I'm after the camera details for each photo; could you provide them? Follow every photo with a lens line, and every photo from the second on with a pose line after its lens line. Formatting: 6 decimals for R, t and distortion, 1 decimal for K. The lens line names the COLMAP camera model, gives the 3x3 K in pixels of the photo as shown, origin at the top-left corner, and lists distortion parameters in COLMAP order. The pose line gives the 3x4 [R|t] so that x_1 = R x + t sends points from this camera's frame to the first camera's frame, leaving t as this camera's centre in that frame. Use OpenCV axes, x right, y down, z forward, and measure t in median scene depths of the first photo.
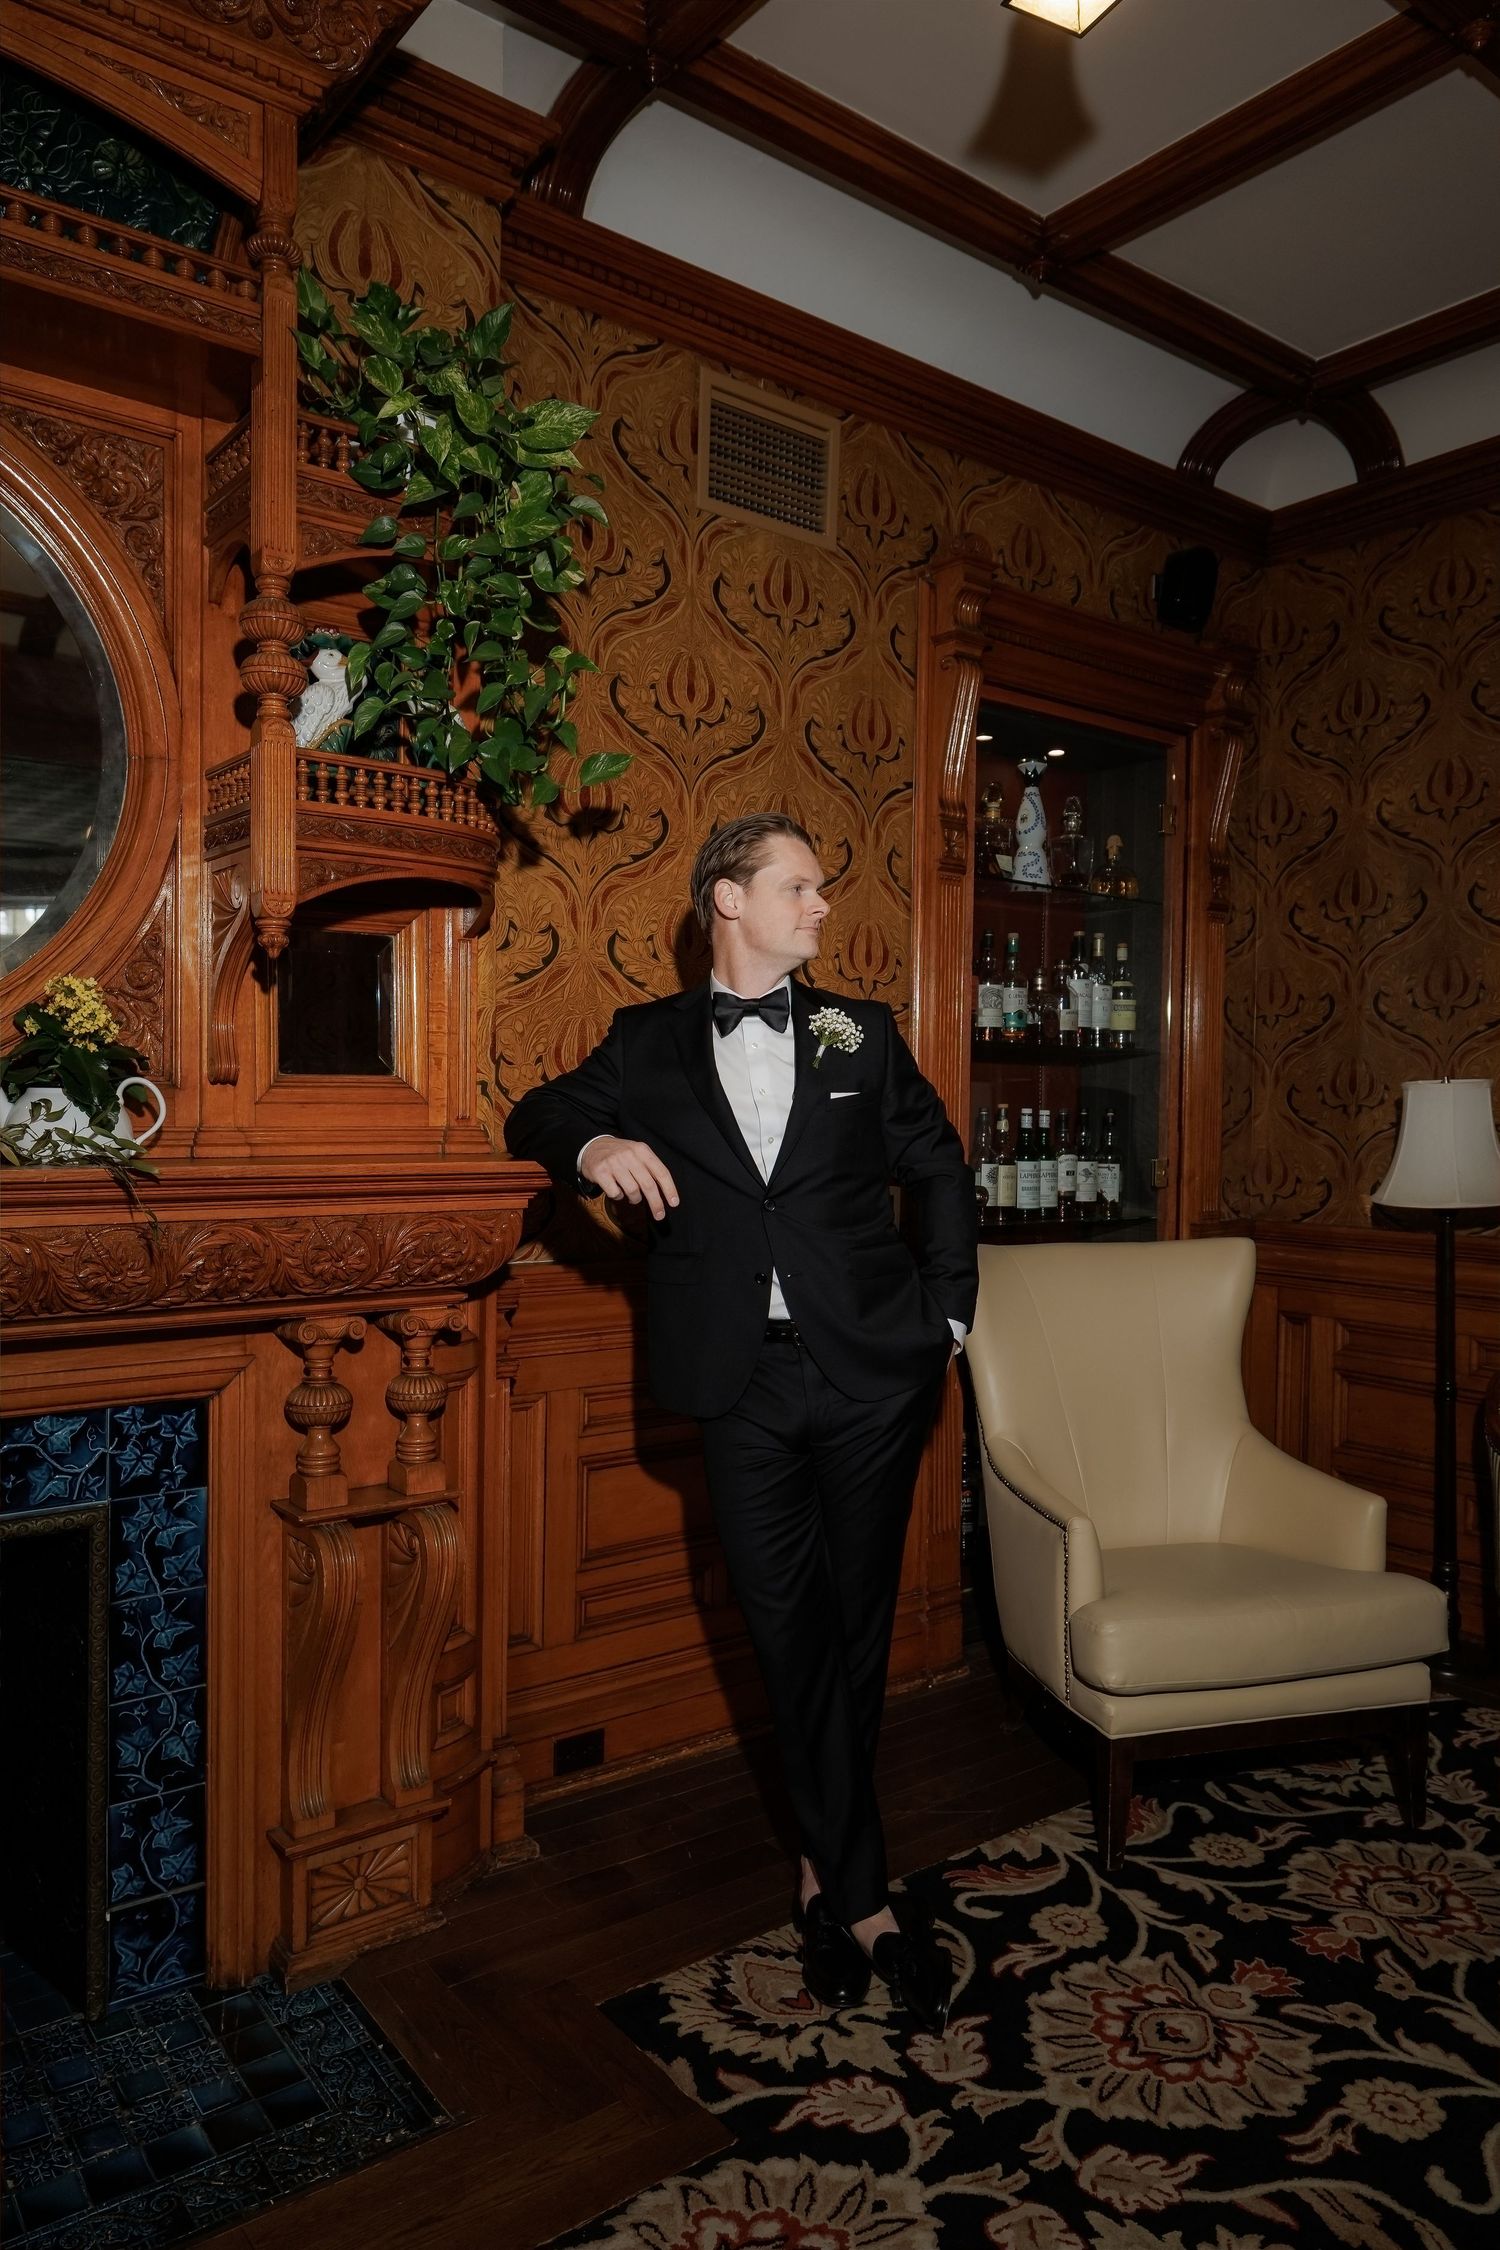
lens RADIAL K [[1536.6, 0, 750.0], [0, 1536.6, 1125.0], [0, 0, 1]] dist [0.000209, 0.000547]
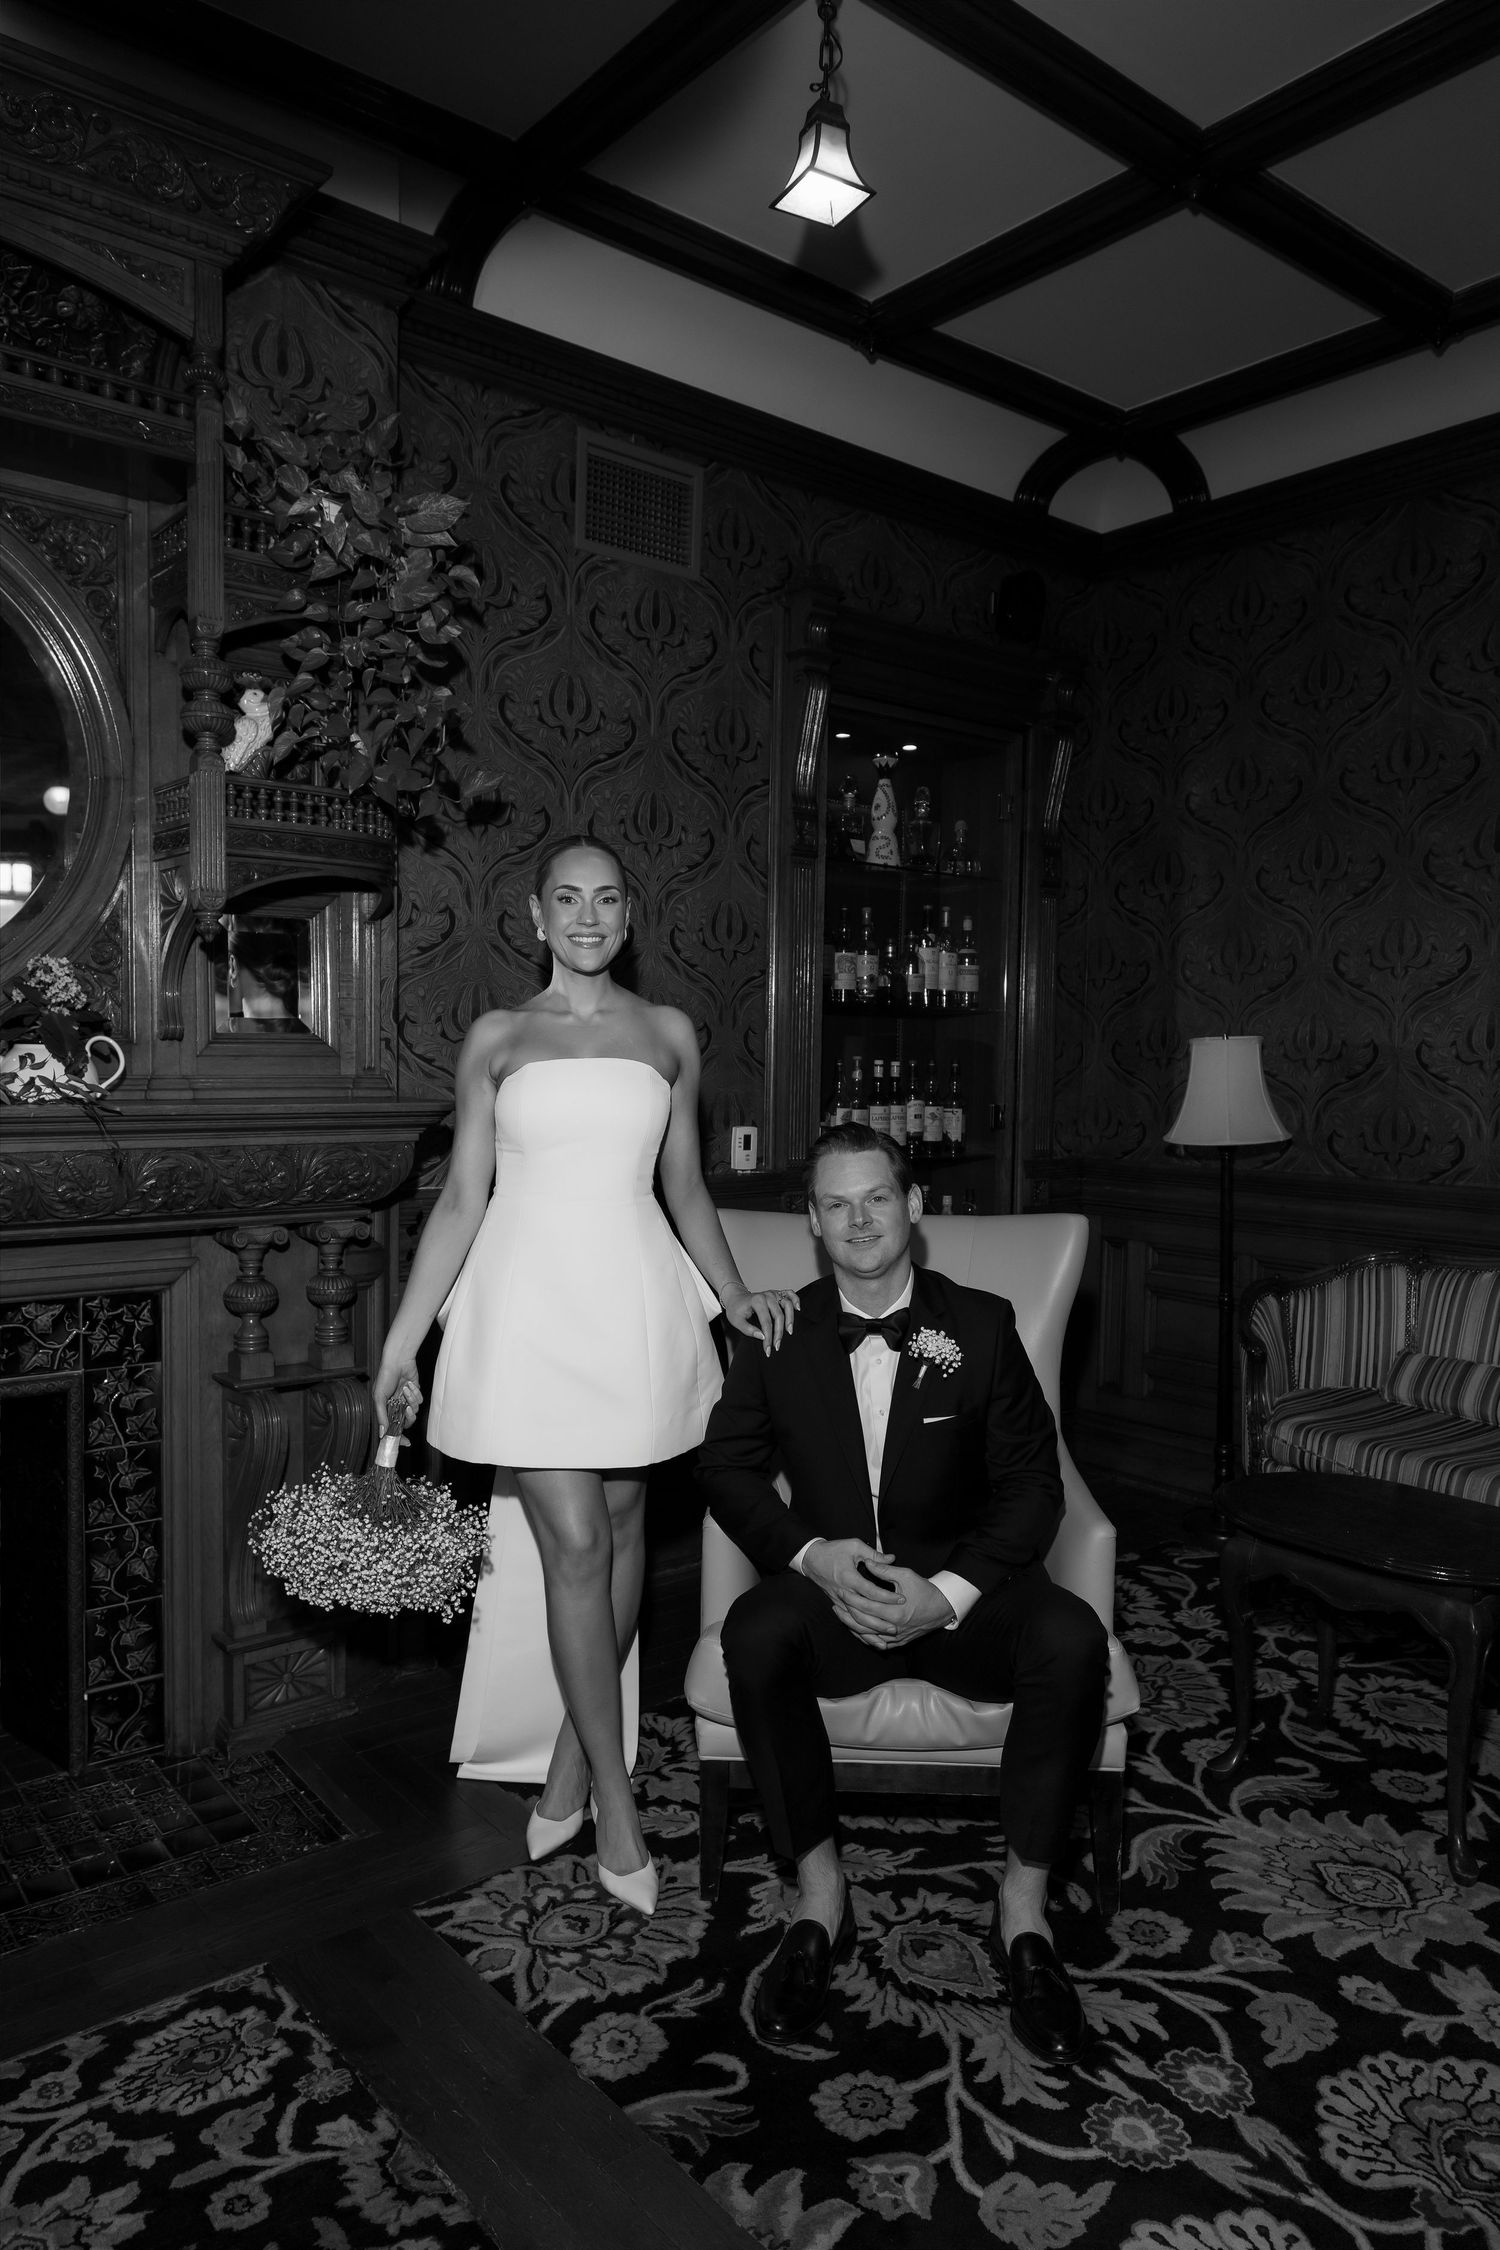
lens RADIAL K [[1540.9, 0, 754.2], [0, 1540.9, 1121.6], [0, 0, 1]] dist [-0.000698, -0.001454]
pose [[0.999645, 0.000411, 0.026647, 0.073051], [-0.001221, 0.999537, 0.030397, 0.000273], [-0.026622, -0.030419, 0.999183, -0.198161]]
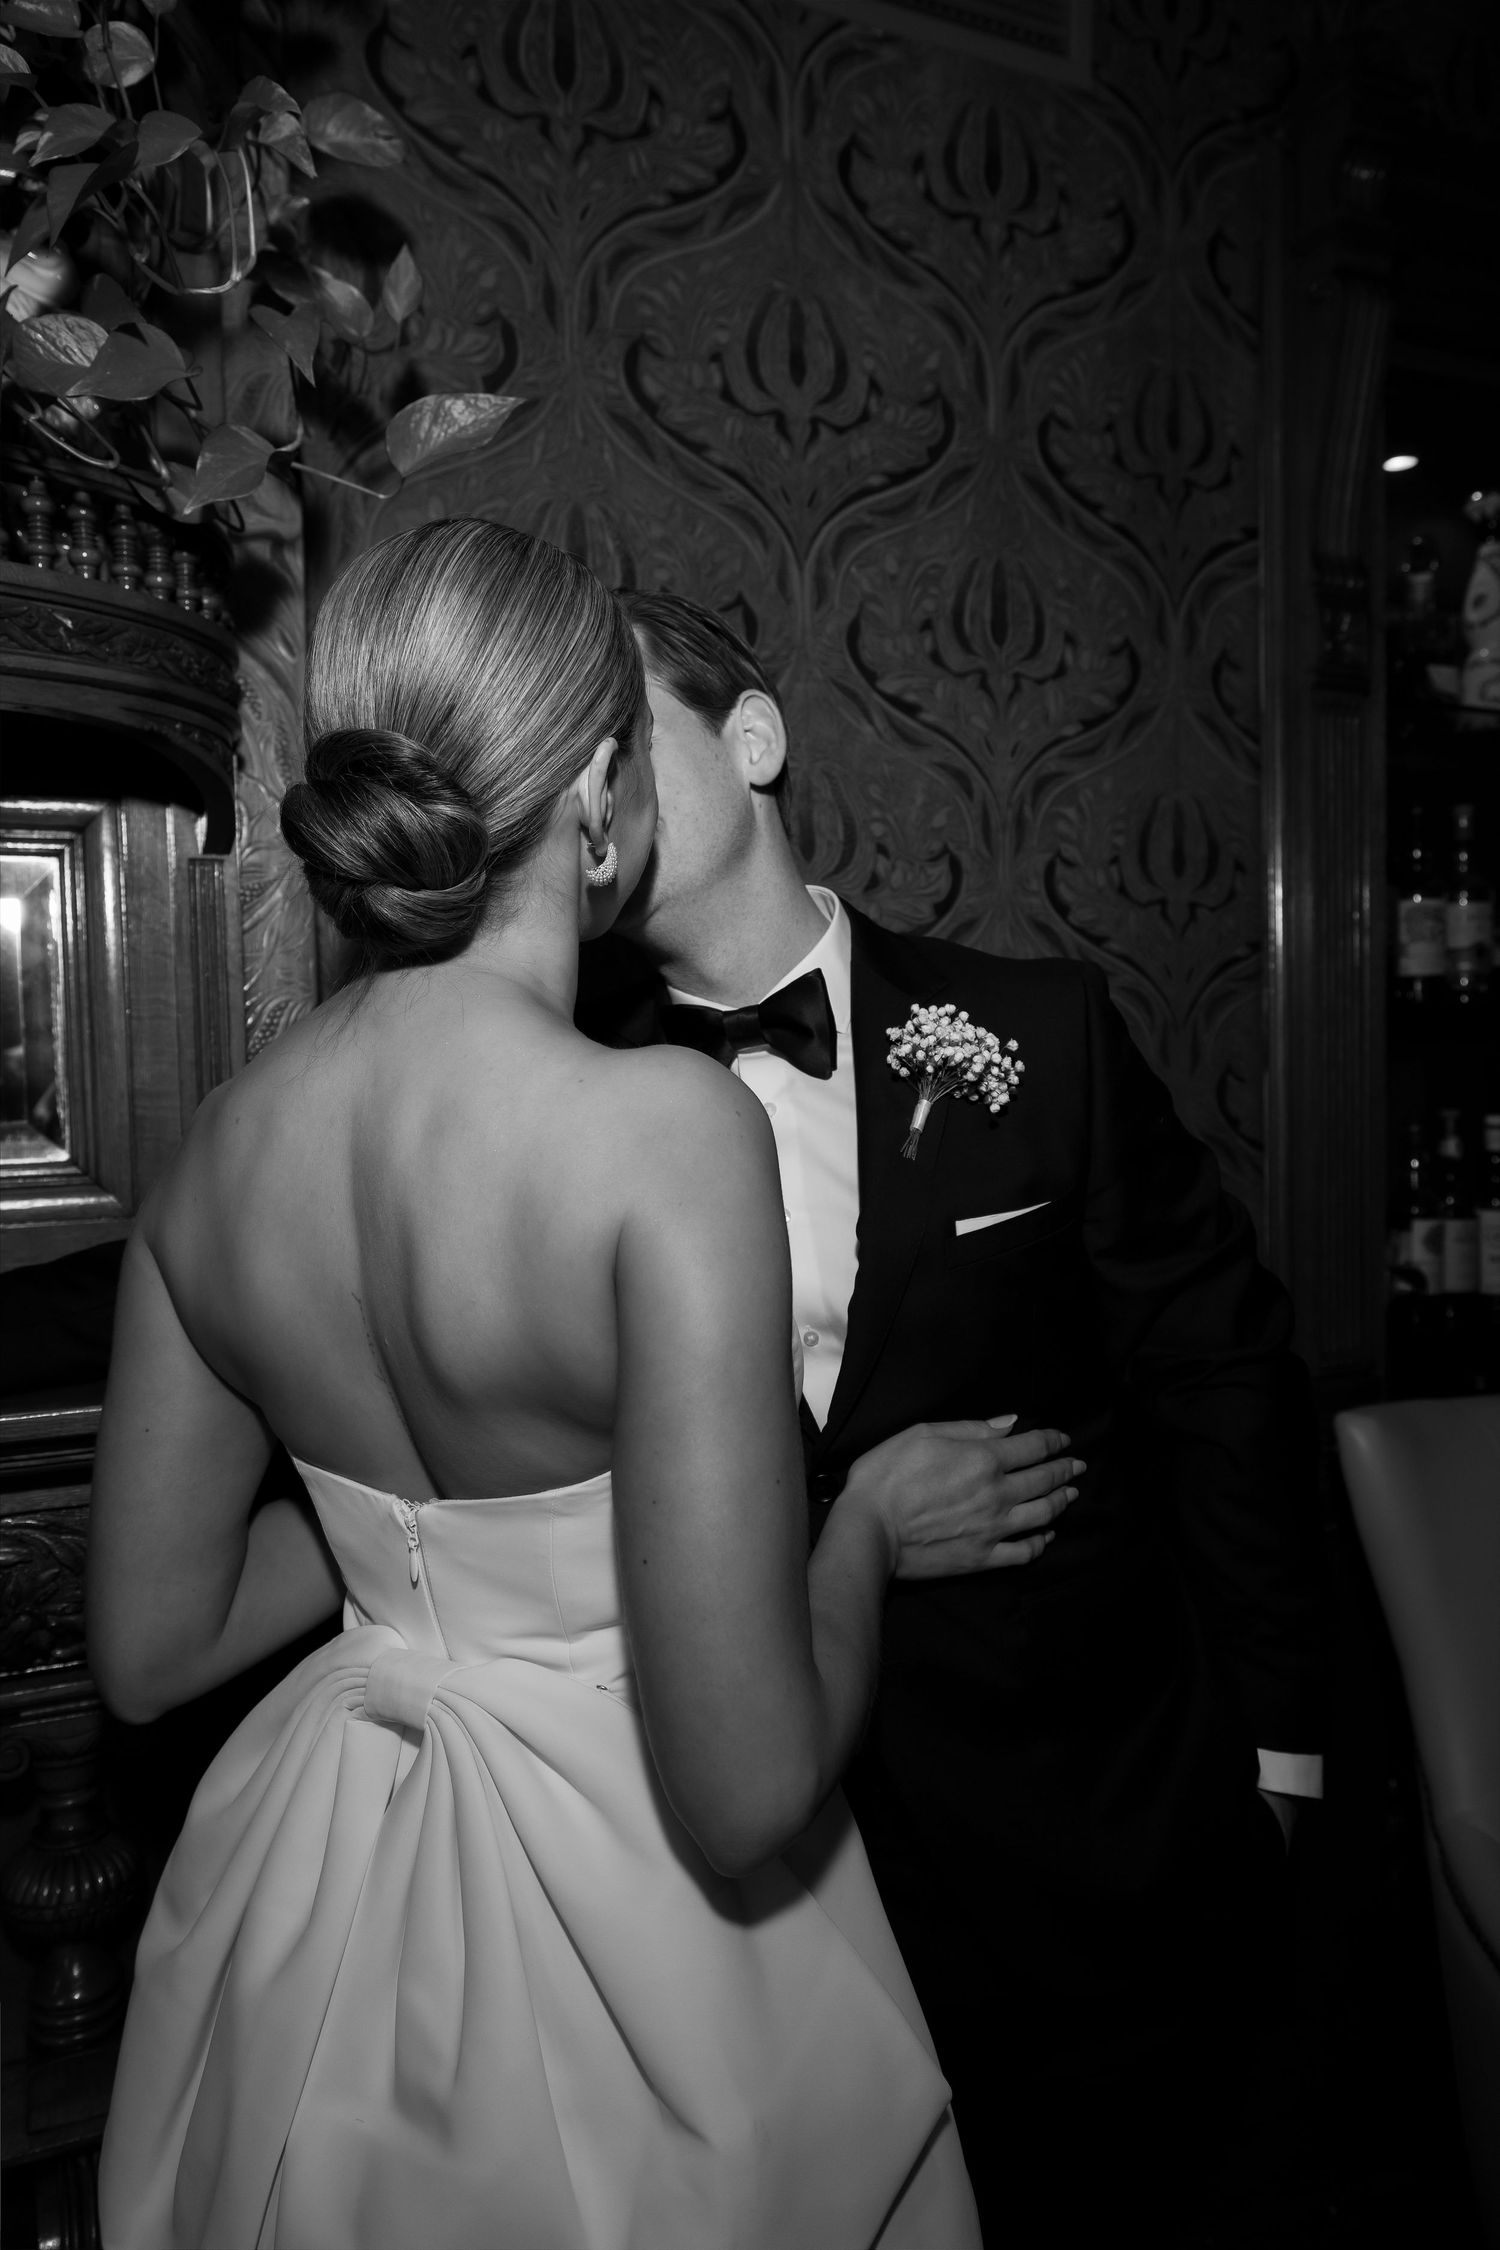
lens RADIAL K [[1577.1, 0, 748.3], [0, 1577.1, 1104.8], [0, 0, 1]] dist [-0.000255, -0.000025]
pose [[0.970300, -0.024754, -0.240637, 0.069671], [0.029619, 0.999423, 0.016618, -0.042313], [0.240087, -0.023252, 0.970473, 0.484395]]
